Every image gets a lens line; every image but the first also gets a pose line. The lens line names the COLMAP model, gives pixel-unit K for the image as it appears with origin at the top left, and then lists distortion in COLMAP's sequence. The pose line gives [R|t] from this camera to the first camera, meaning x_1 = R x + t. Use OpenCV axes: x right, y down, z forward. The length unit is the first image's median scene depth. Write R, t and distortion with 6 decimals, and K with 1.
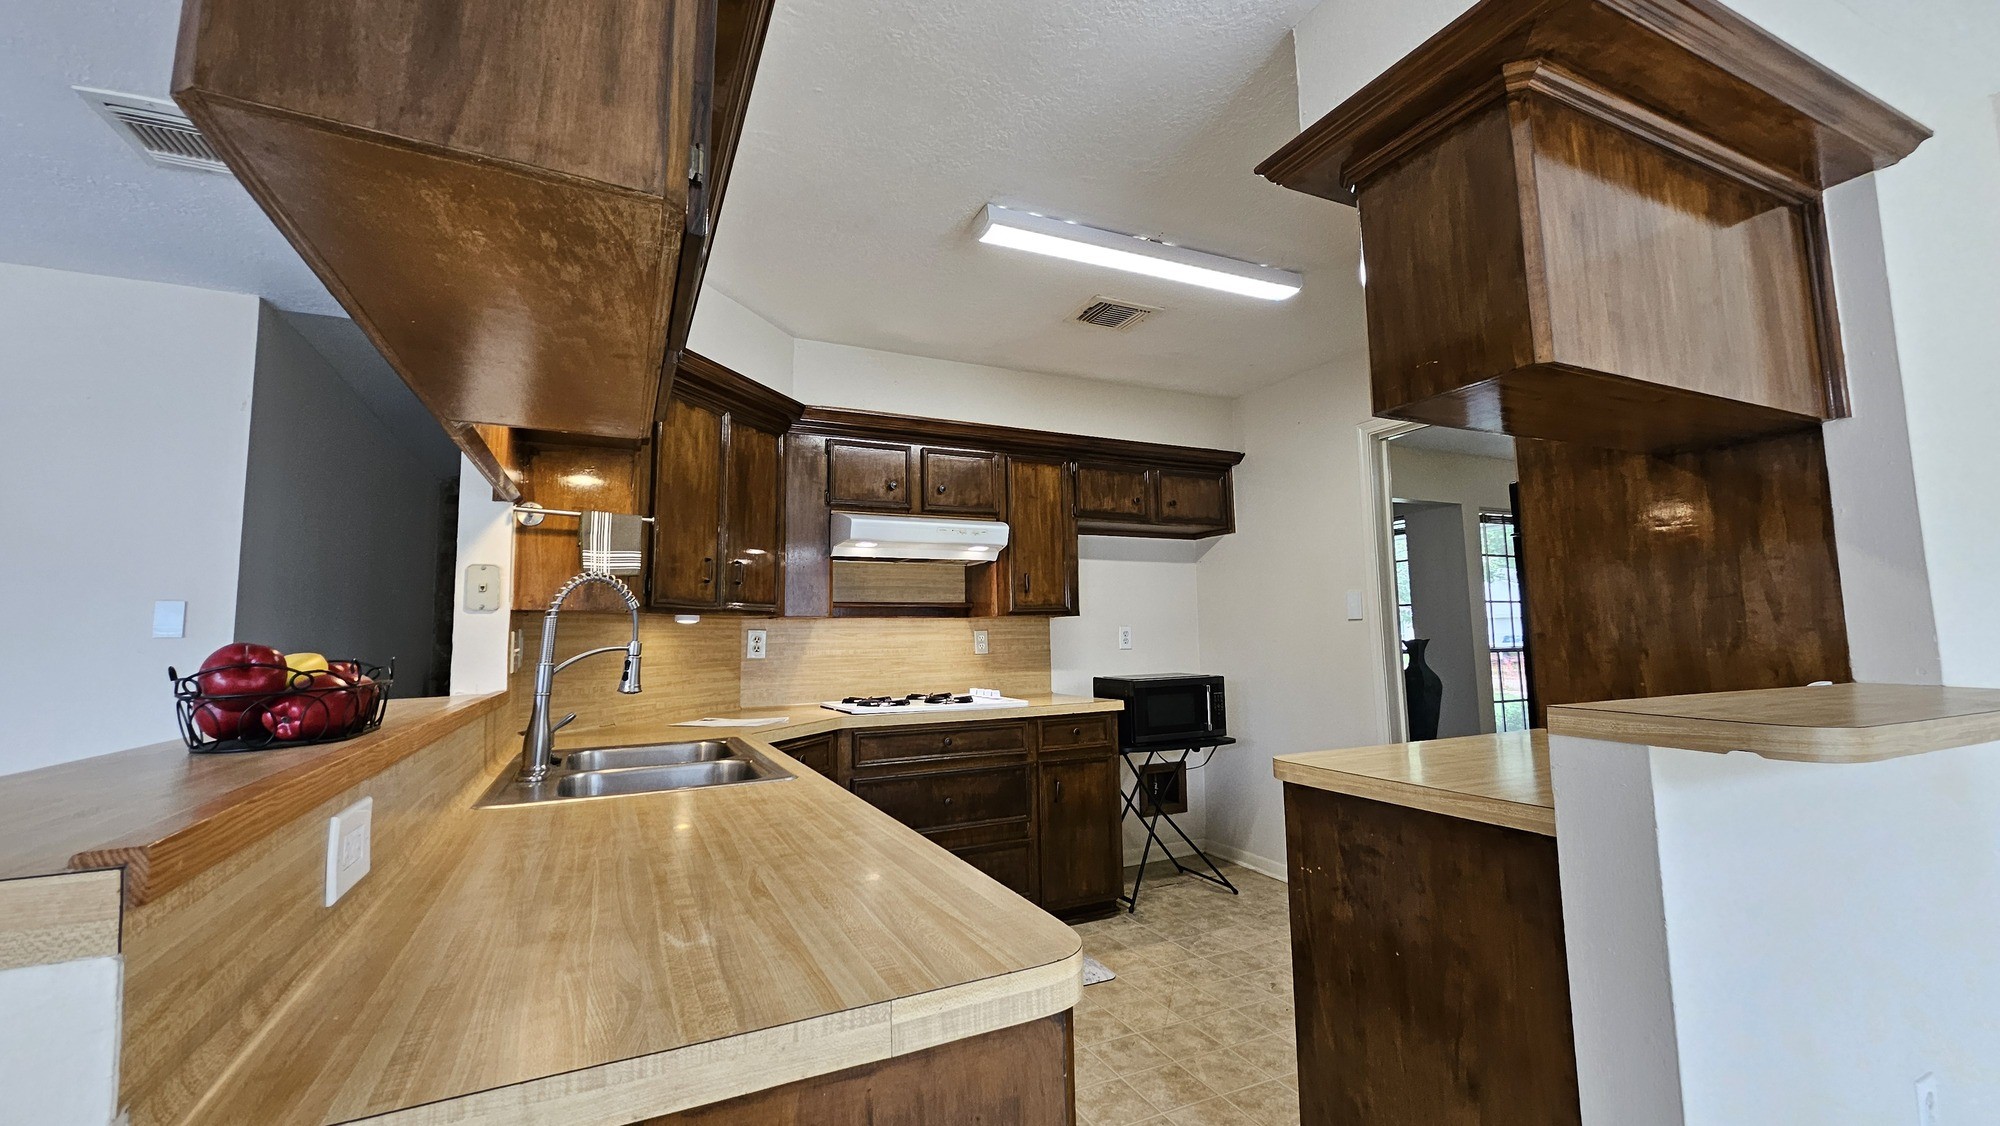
lens RADIAL K [[786.5, 0, 985.9], [0, 786.5, 551.3], [0, 0, 1]] dist [0.004421, 0.000465]
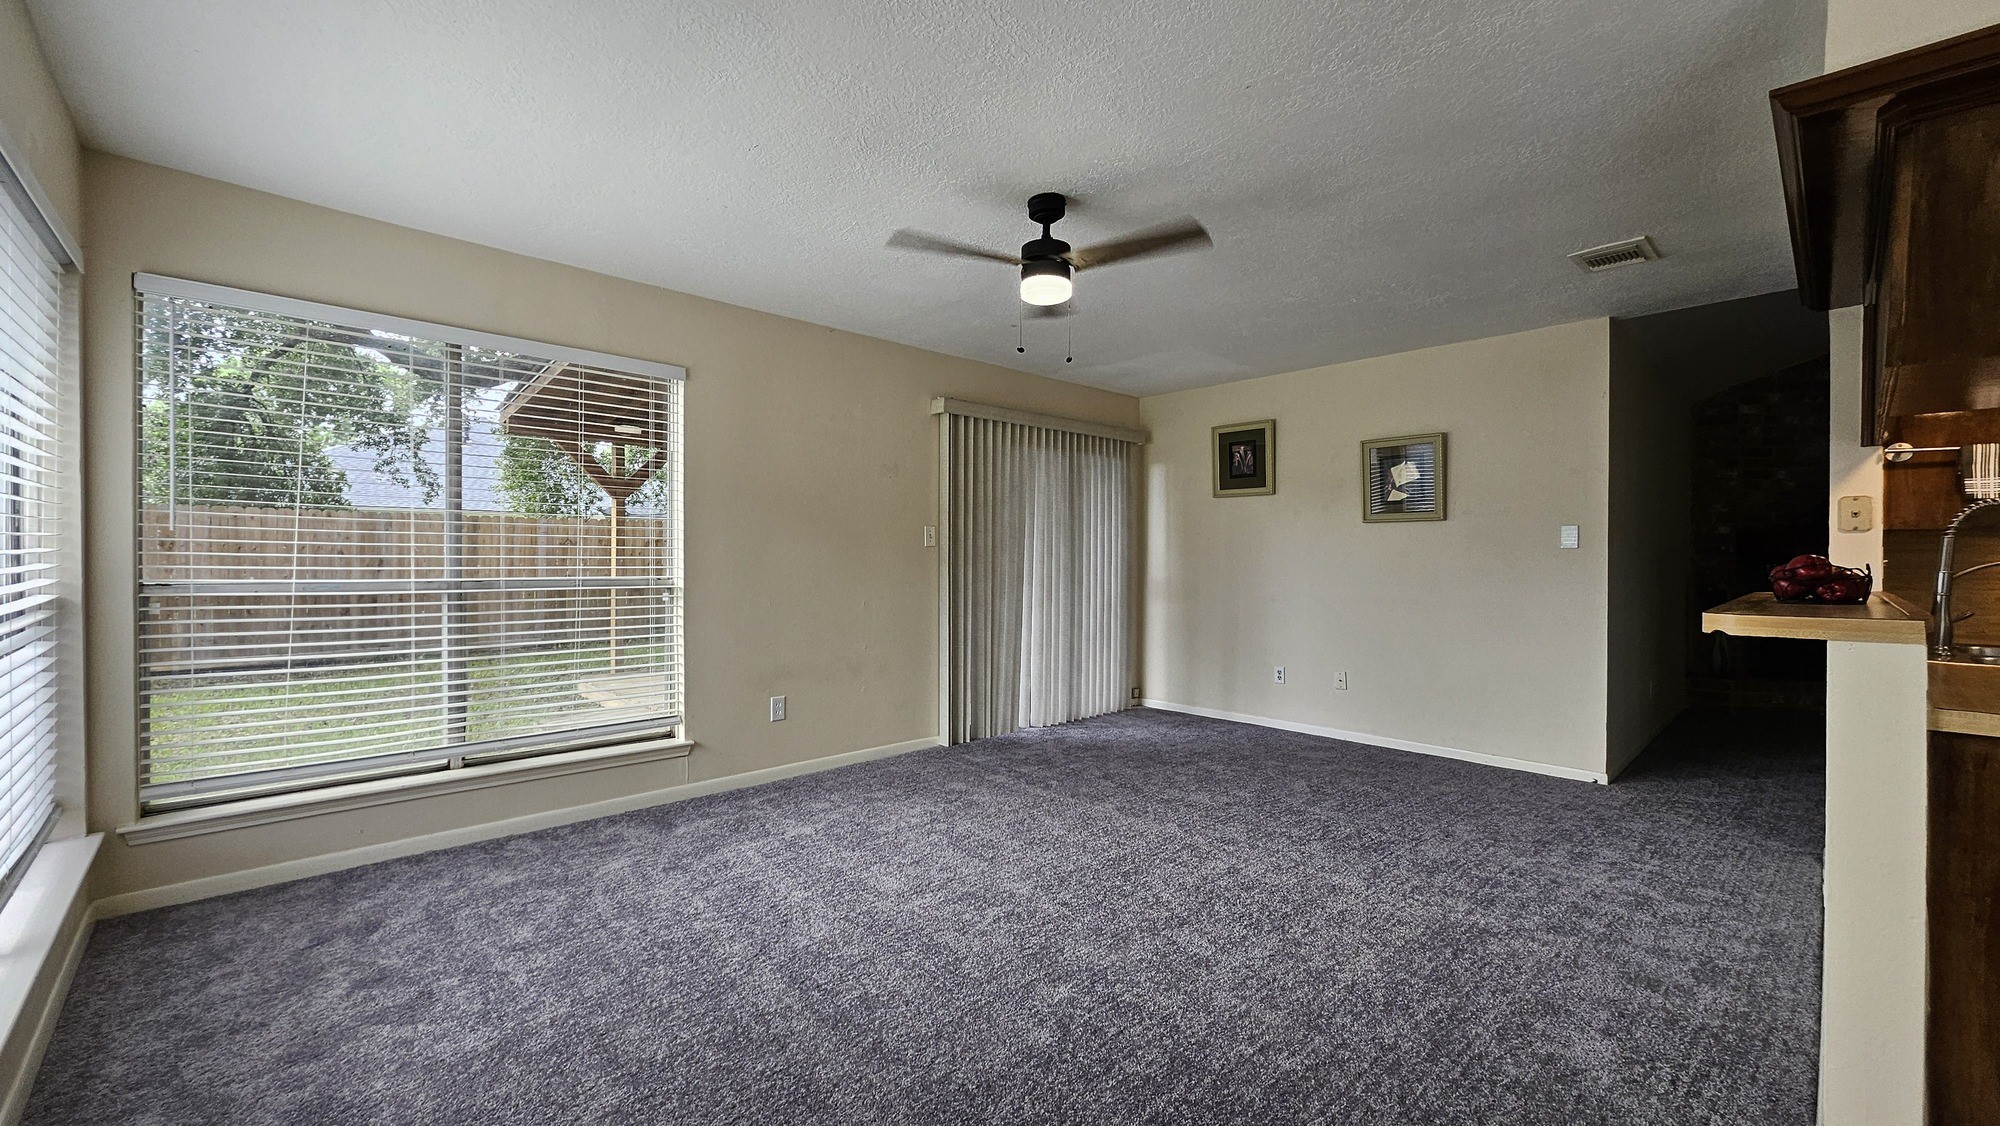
lens RADIAL K [[786.5, 0, 985.6], [0, 786.5, 553.2], [0, 0, 1]] dist [0.004421, 0.000465]
pose [[0.296929, 0.018634, -0.954718, 0.193561], [0.092439, 0.994553, 0.048161, -0.083905], [0.950415, -0.102553, 0.293590, -0.763310]]
